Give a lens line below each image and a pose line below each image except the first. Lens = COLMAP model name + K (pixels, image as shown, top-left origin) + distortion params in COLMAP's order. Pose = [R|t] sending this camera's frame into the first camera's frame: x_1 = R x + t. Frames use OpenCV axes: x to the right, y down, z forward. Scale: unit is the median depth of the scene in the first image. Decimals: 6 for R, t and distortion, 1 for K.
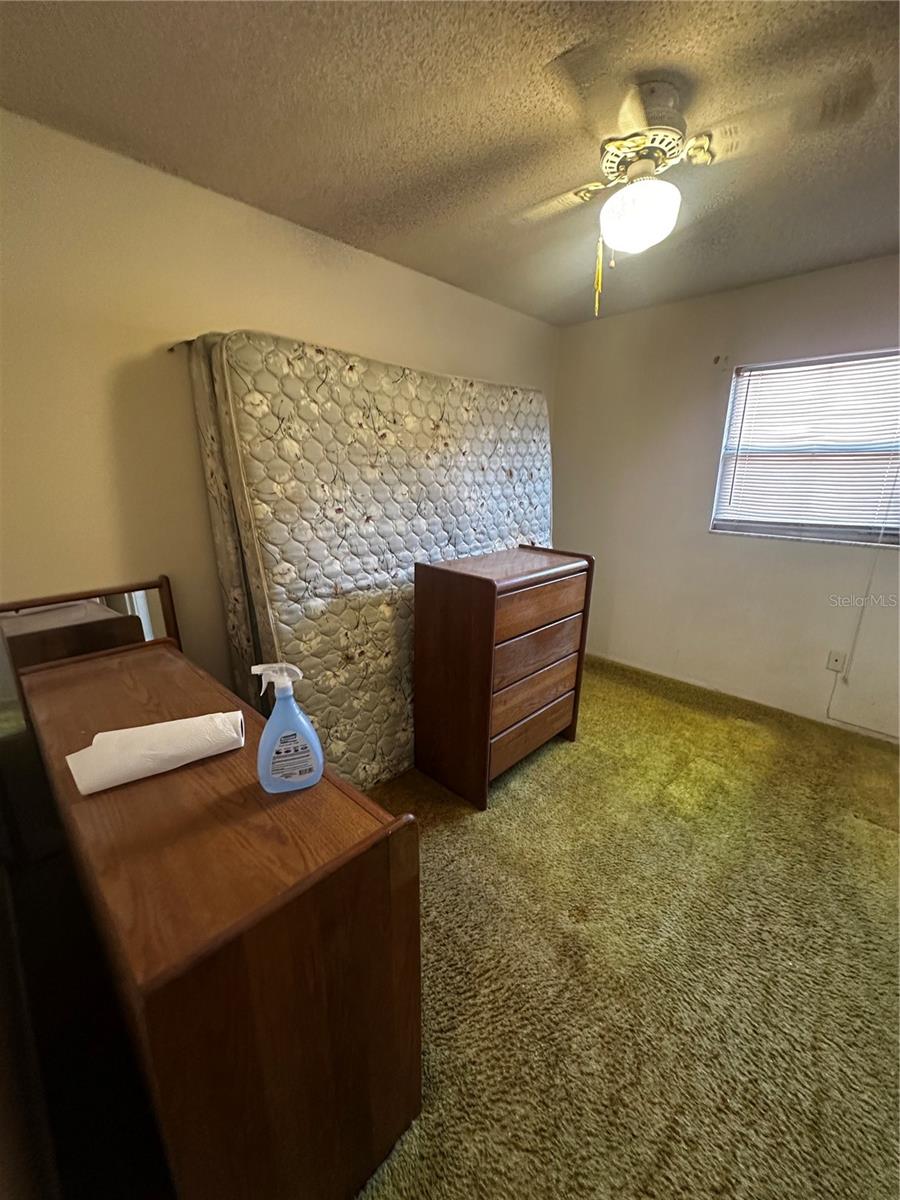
lens RADIAL K [[479.4, 0, 450.0], [0, 479.4, 600.0], [0, 0, 1]] dist [-0.002375, 0.000741]
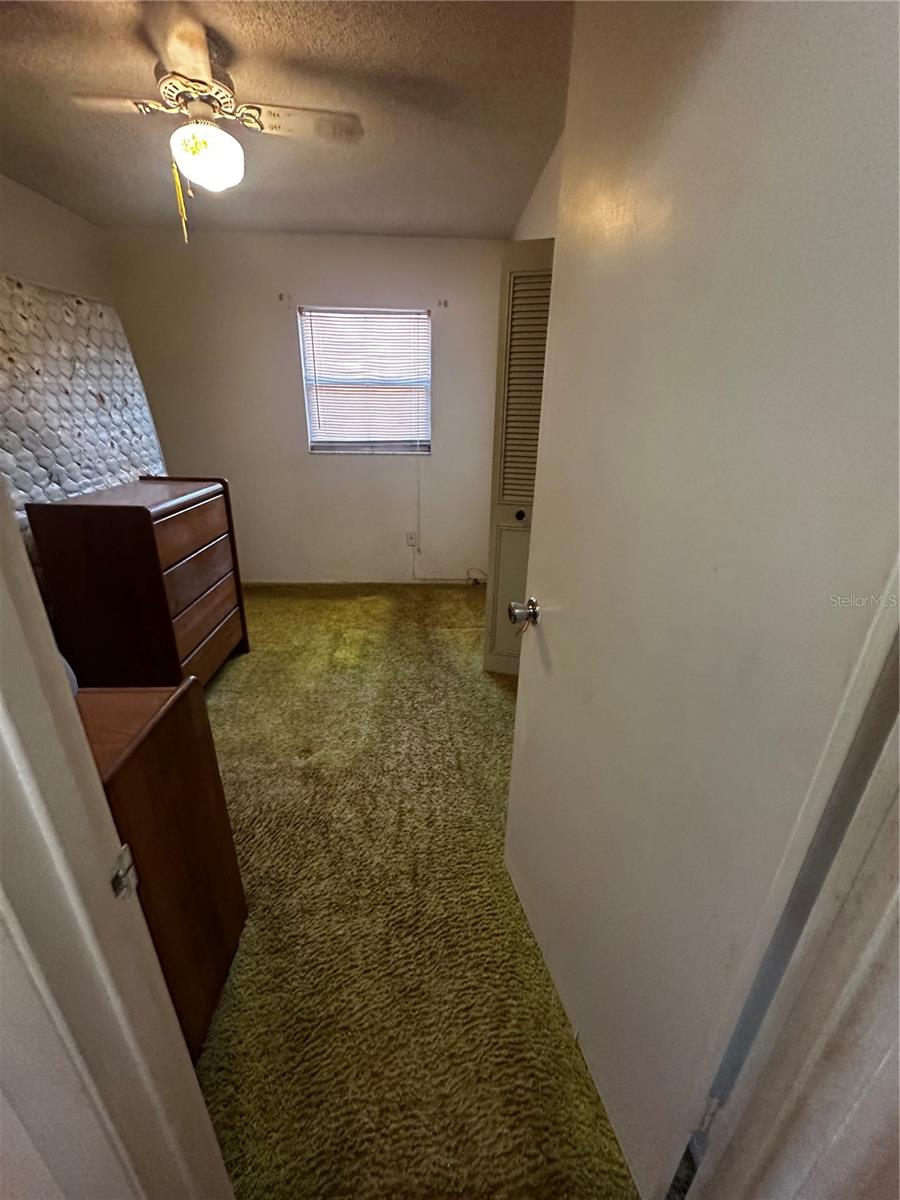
lens RADIAL K [[479.4, 0, 450.0], [0, 479.4, 600.0], [0, 0, 1]] dist [-0.002375, 0.000741]
pose [[0.691289, -0.268027, 0.671030, -0.140983], [0.181374, 0.963293, 0.197914, 0.046997], [-0.699444, -0.015109, 0.714527, -0.122434]]
